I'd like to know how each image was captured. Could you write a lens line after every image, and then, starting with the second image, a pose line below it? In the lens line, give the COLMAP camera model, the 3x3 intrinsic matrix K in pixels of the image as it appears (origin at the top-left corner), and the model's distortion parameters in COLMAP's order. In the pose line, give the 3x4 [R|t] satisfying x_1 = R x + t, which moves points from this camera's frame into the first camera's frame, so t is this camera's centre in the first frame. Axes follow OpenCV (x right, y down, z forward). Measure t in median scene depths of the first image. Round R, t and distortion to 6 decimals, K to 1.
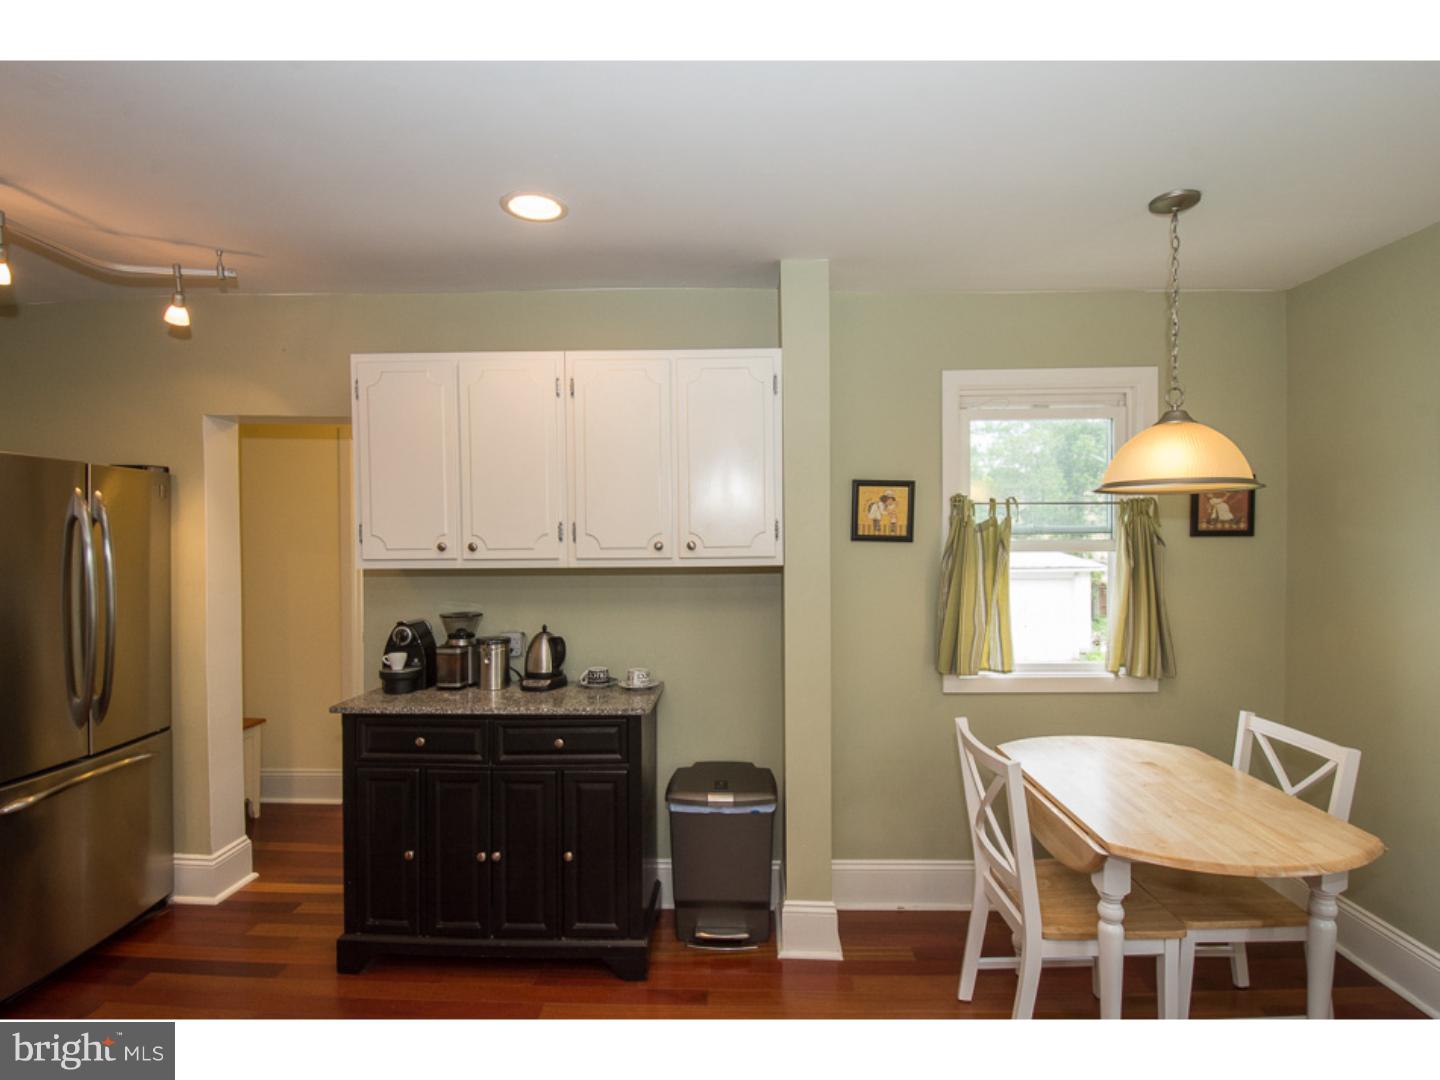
lens RADIAL K [[659.1, 0, 714.6], [0, 659.1, 539.4], [0, 0, 1]] dist [0.010228, -0.022257]
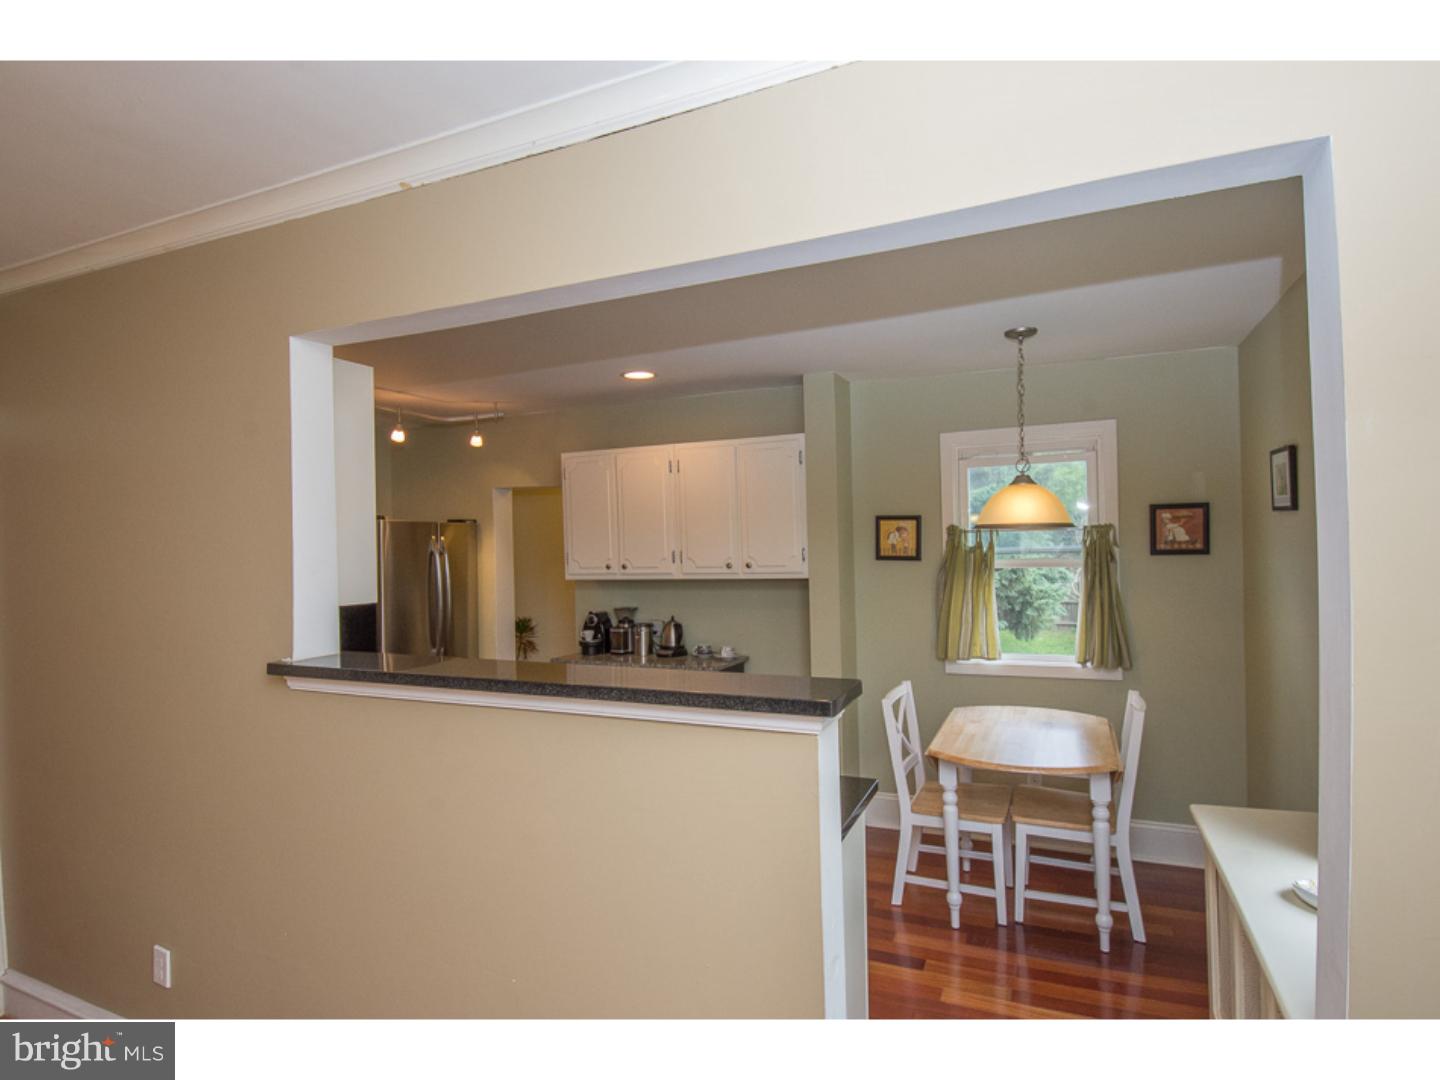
lens RADIAL K [[659.1, 0, 714.6], [0, 659.1, 539.4], [0, 0, 1]] dist [0.010228, -0.022257]
pose [[0.934716, -0.018340, -0.354923, 0.398078], [0.014250, 0.999799, -0.014136, -0.027442], [0.355111, 0.008155, 0.934789, -0.427281]]
